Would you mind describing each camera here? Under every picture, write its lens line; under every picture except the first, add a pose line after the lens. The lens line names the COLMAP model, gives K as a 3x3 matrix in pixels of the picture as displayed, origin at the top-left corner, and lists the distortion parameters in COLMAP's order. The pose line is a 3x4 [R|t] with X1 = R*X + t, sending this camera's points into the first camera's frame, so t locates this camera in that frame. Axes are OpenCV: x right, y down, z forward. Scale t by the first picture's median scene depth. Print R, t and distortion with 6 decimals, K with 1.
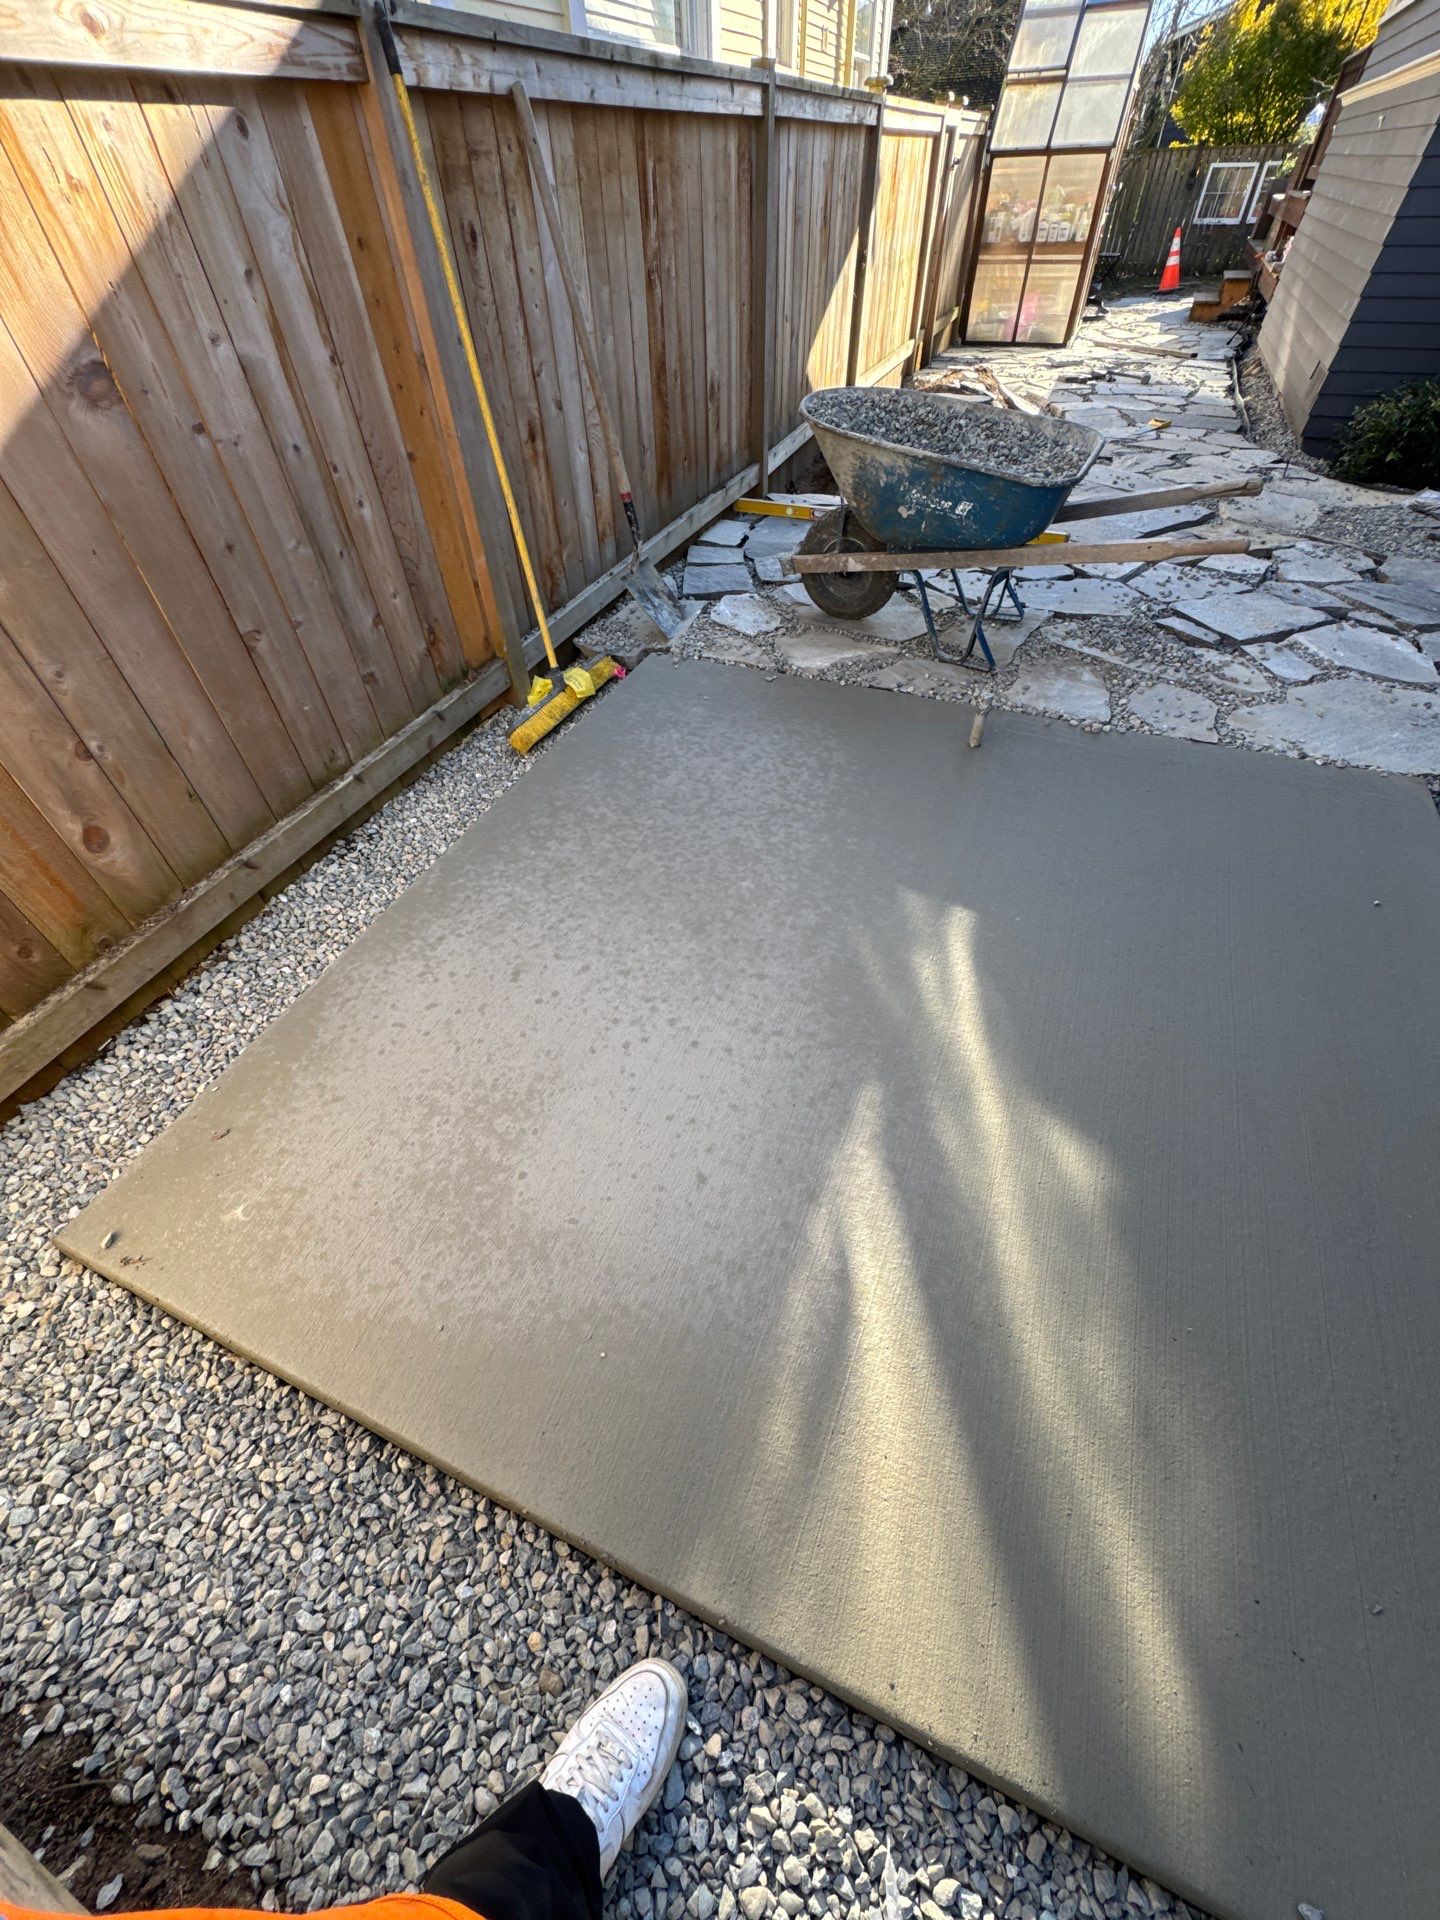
lens RADIAL K [[739.2, 0, 730.7], [0, 739.2, 967.1], [0, 0, 1]] dist [-0.013390, 0.000169]
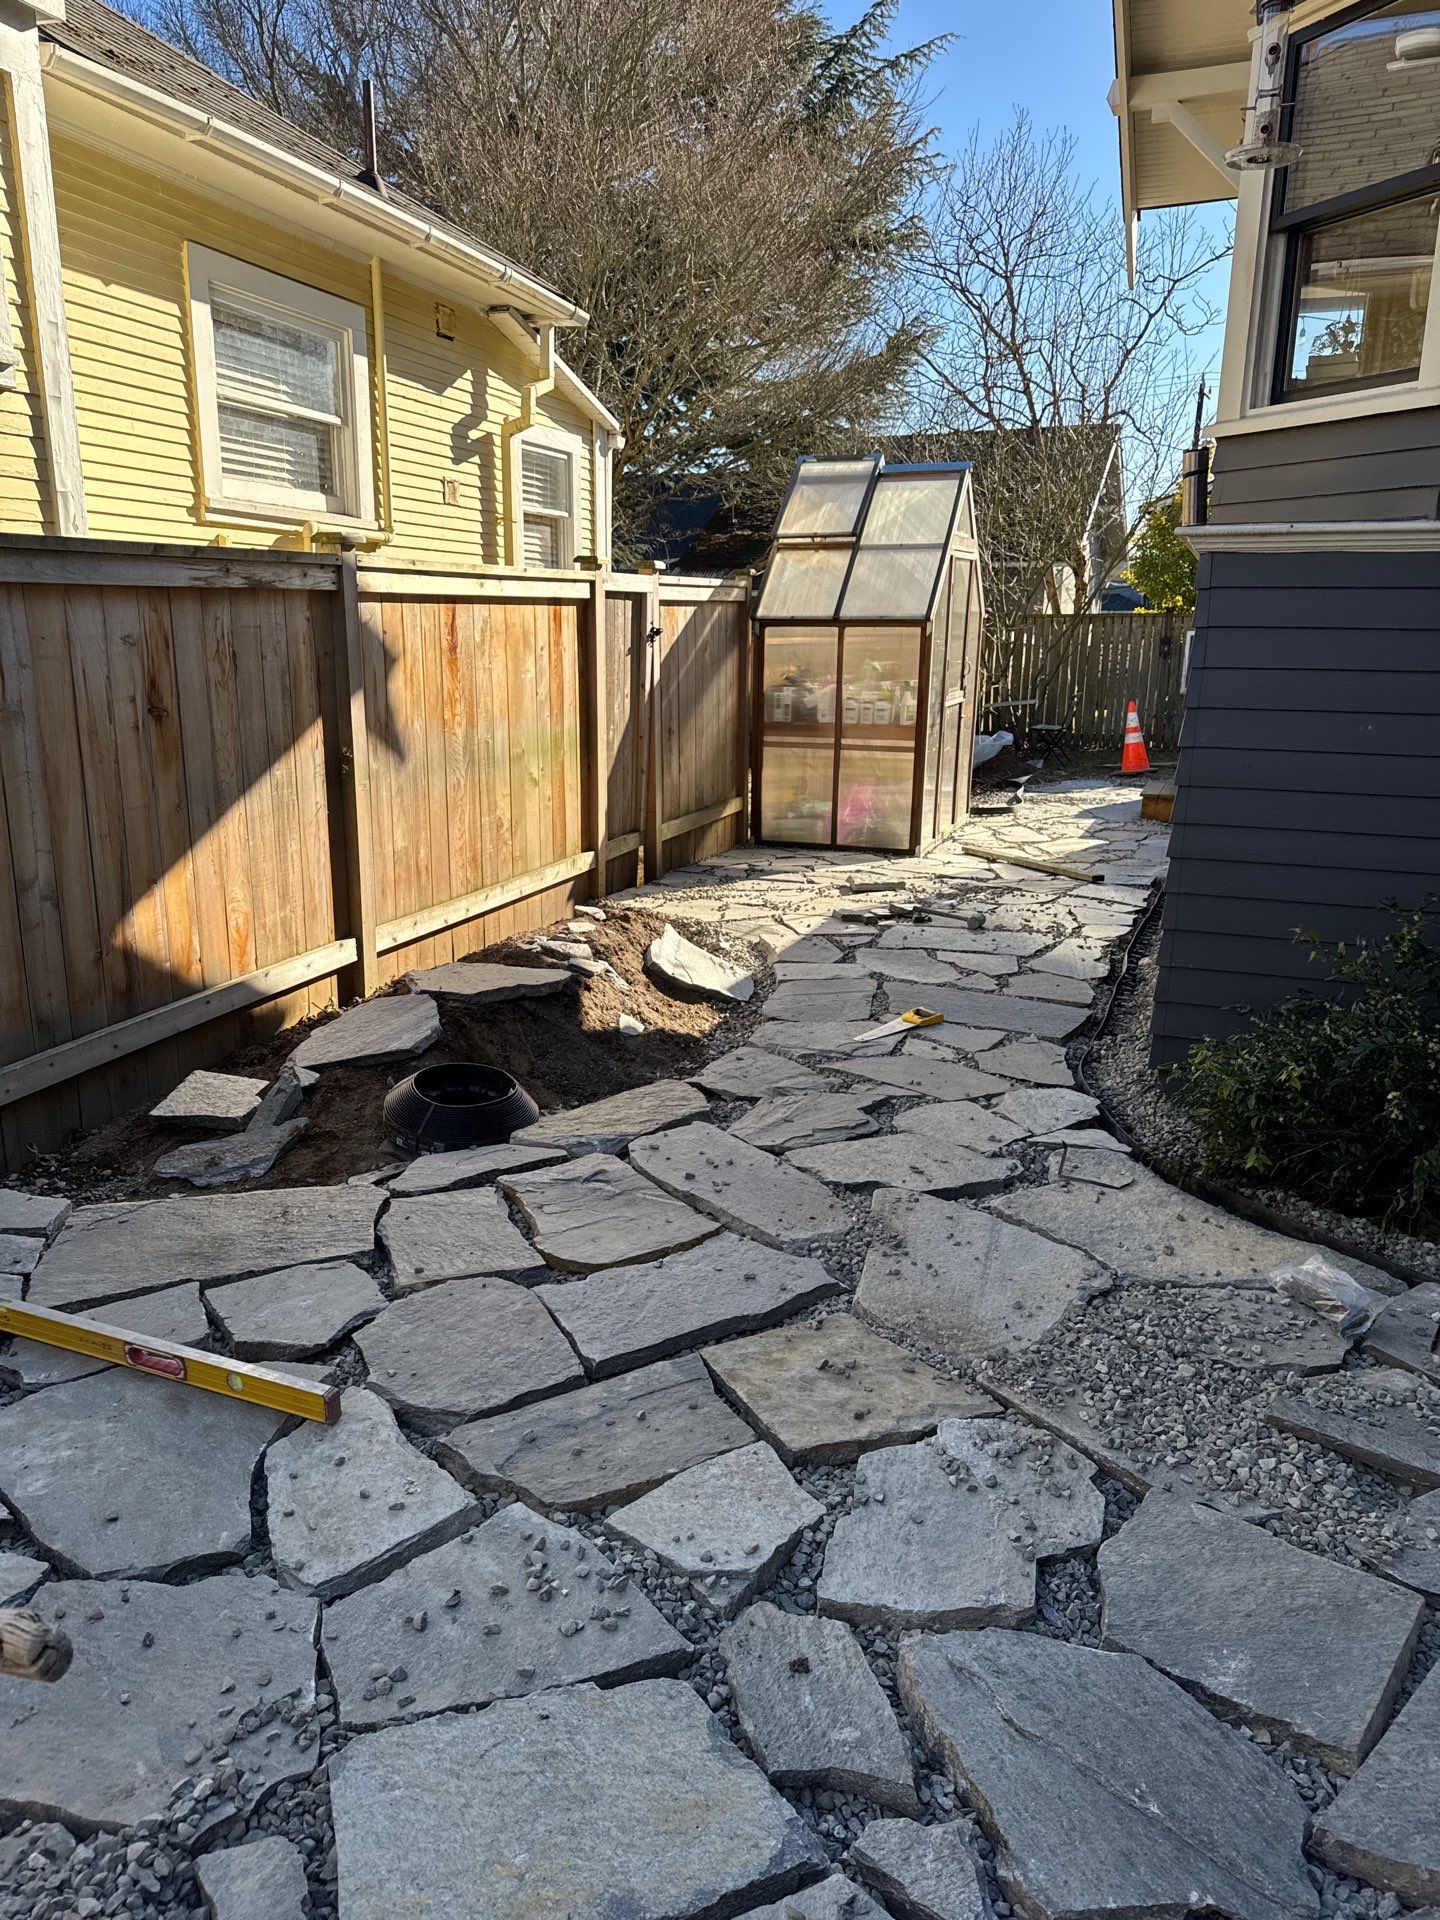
lens RADIAL K [[1315.4, 0, 714.7], [0, 1315.4, 1004.7], [0, 0, 1]] dist [0.033437, -0.060685]
pose [[0.999179, 0.029509, 0.027743, 0.297064], [-0.011024, 0.857246, -0.514789, -0.193588], [-0.038973, 0.514061, 0.856868, 0.142597]]
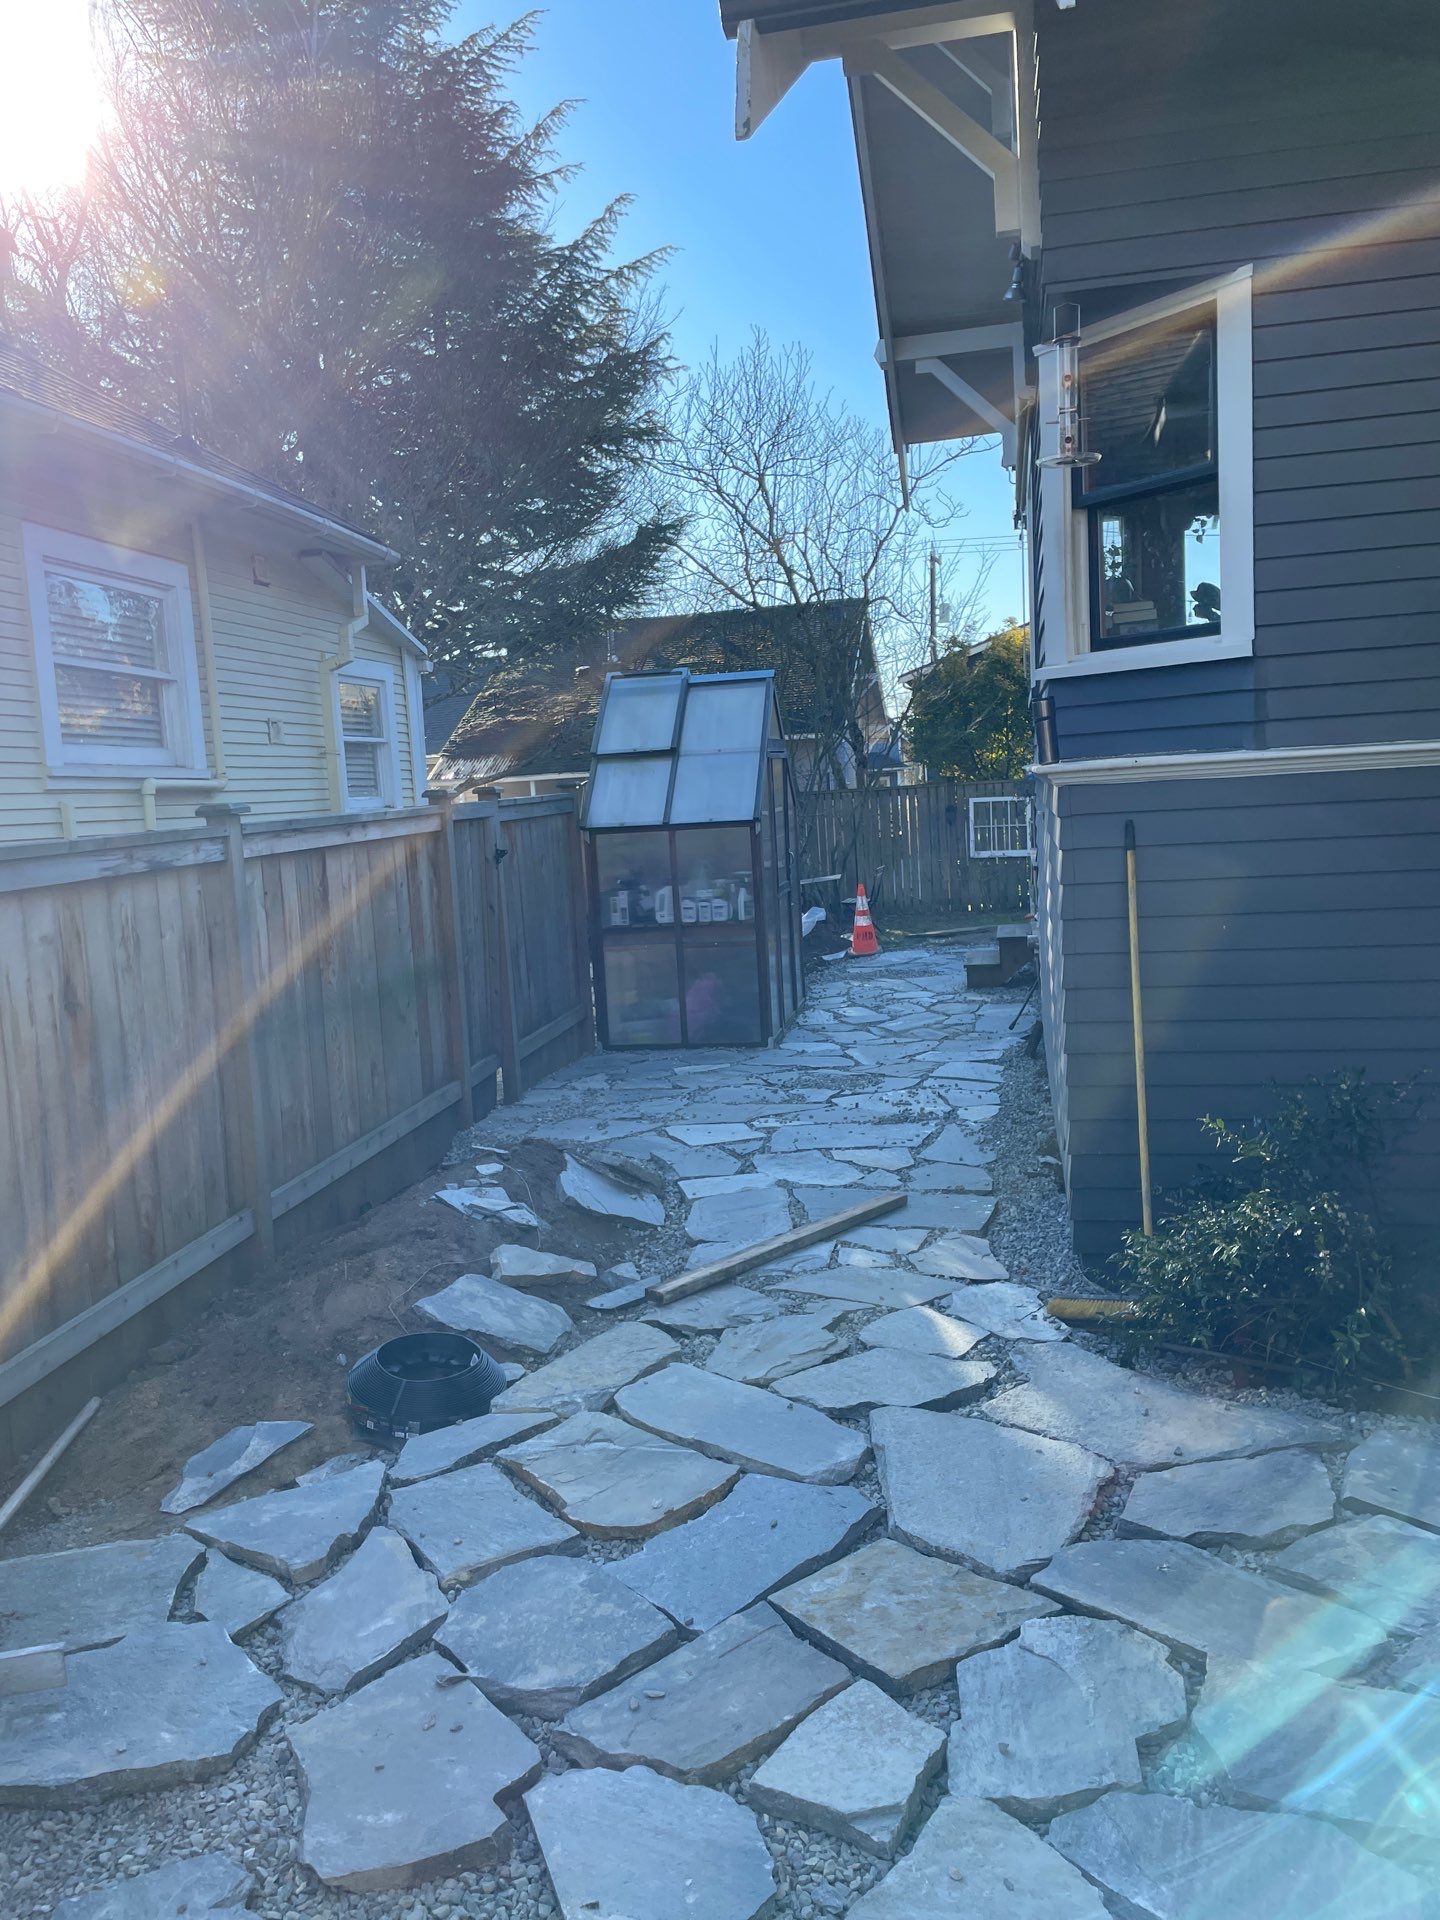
lens RADIAL K [[1413.8, 0, 739.9], [0, 1413.8, 981.3], [0, 0, 1]] dist [0.013059, -0.014936]
pose [[0.977910, -0.052523, 0.202321, 0.226574], [0.169526, 0.765529, -0.620666, -0.184273], [-0.122284, 0.641254, 0.757522, 0.085946]]
